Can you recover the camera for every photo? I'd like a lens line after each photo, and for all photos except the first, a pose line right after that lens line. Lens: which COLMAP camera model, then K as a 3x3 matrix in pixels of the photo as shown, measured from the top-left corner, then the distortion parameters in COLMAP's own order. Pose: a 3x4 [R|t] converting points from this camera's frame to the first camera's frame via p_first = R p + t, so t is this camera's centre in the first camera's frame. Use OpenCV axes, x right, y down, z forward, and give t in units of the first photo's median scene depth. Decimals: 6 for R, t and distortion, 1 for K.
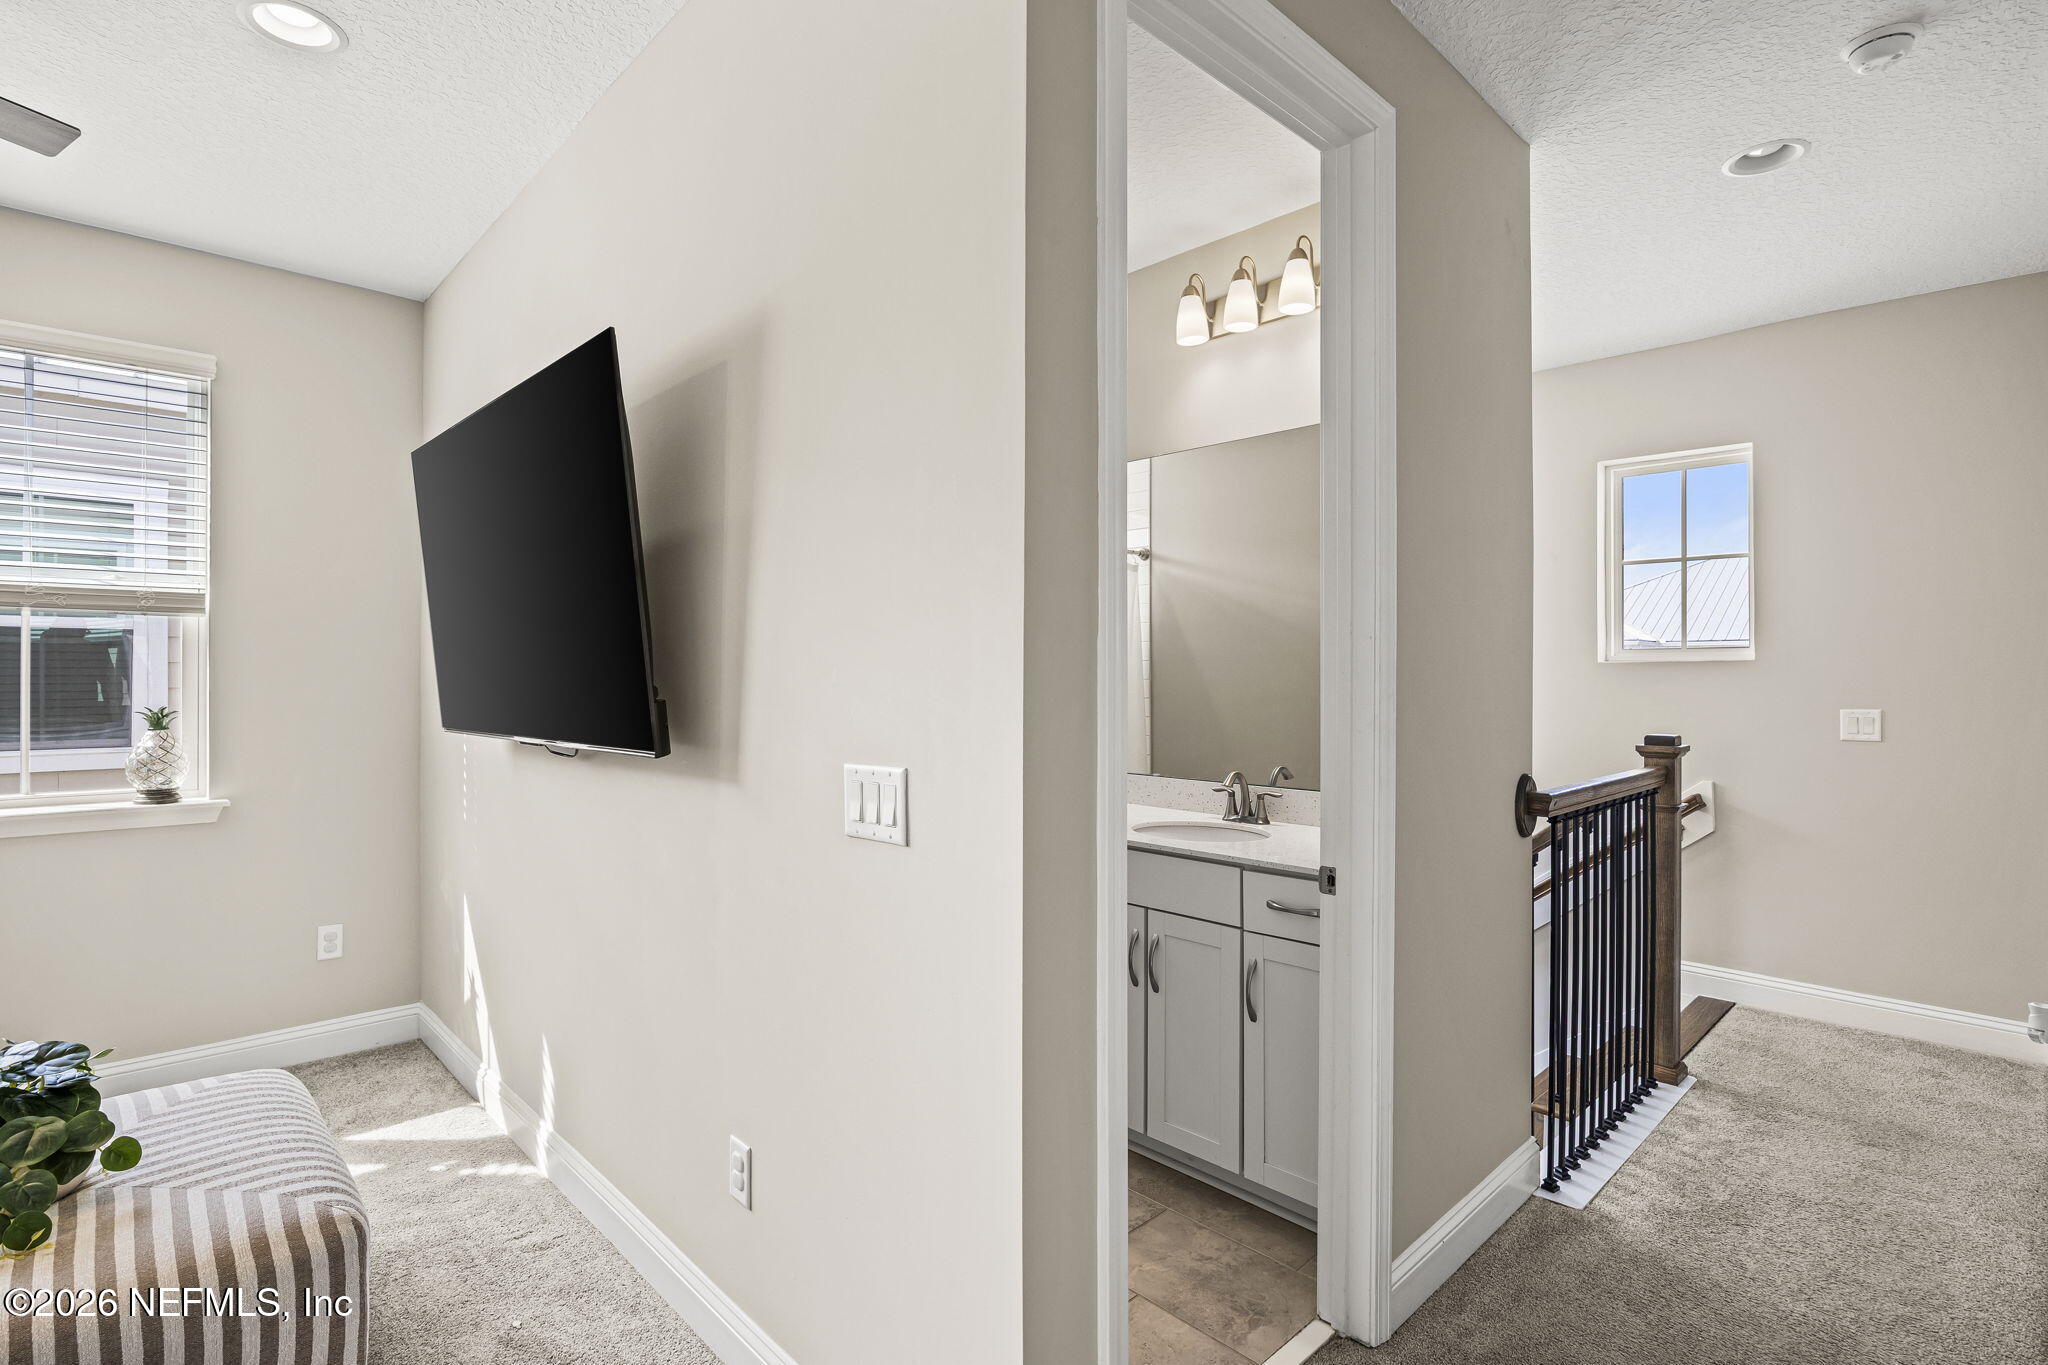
lens RADIAL K [[1006.0, 0, 1023.1], [0, 1006.0, 677.1], [0, 0, 1]] dist [-0.002456, -0.007605]
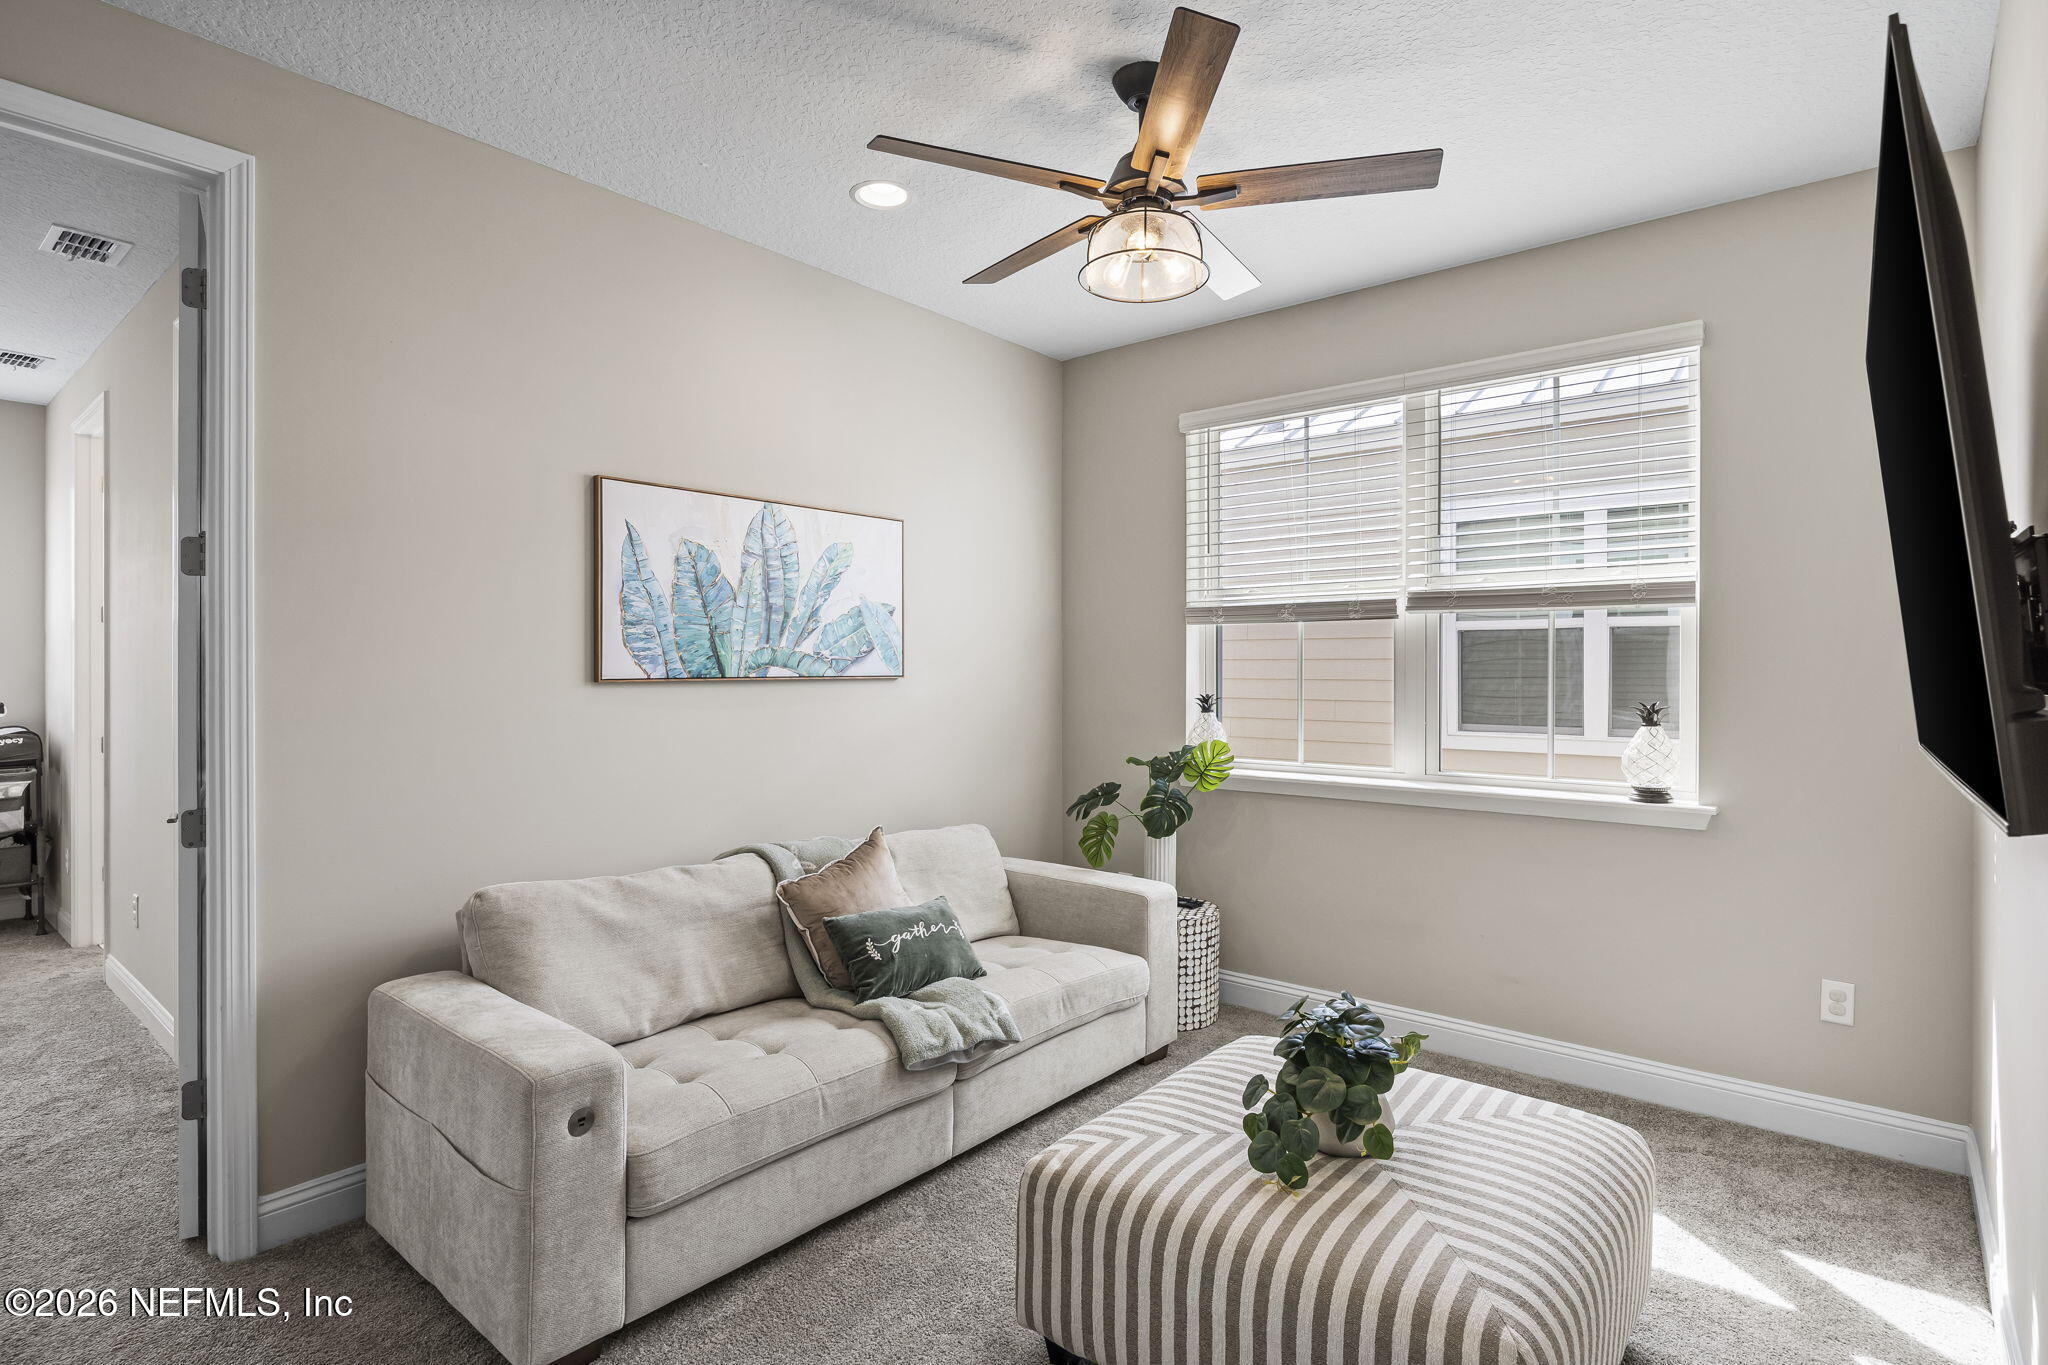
lens RADIAL K [[1006.0, 0, 1023.1], [0, 1006.0, 677.1], [0, 0, 1]] dist [-0.002456, -0.007605]
pose [[0.093985, 0.006179, -0.995554, 0.049253], [0.000430, 0.999980, 0.006247, -0.000831], [0.995574, -0.001015, 0.093980, 0.338078]]
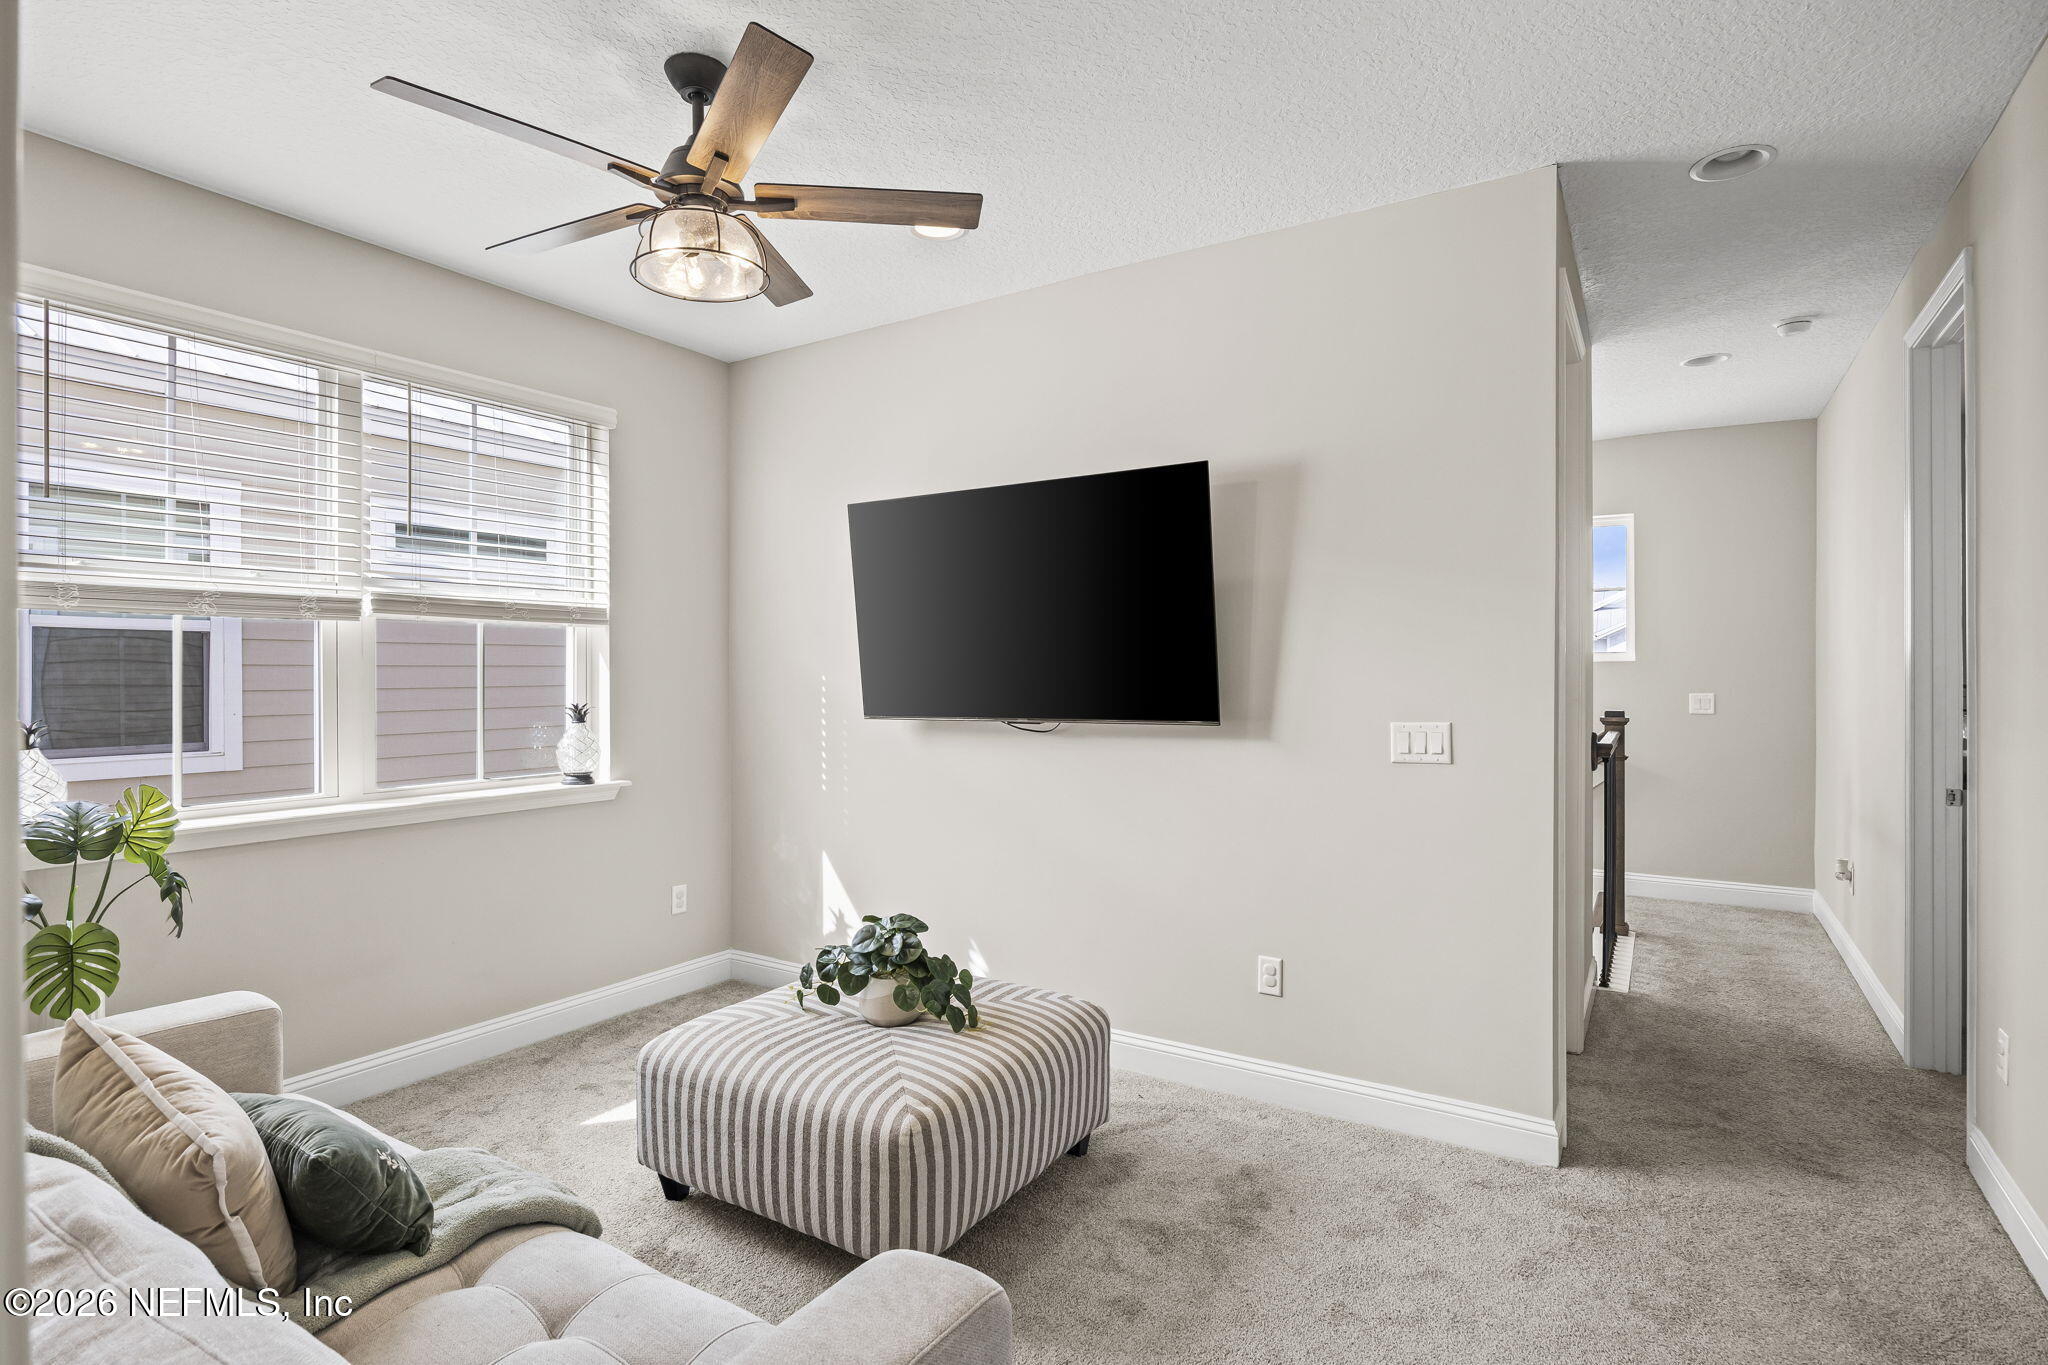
lens RADIAL K [[1036.1, 0, 1024.0], [0, 1036.1, 682.5], [0, 0, 1]] dist [-0.015814, -0.000132]
pose [[0.970572, -0.006796, 0.240715, -0.714424], [0.005208, 0.999960, 0.007233, -0.001564], [-0.240754, -0.005767, 0.970569, -0.359647]]
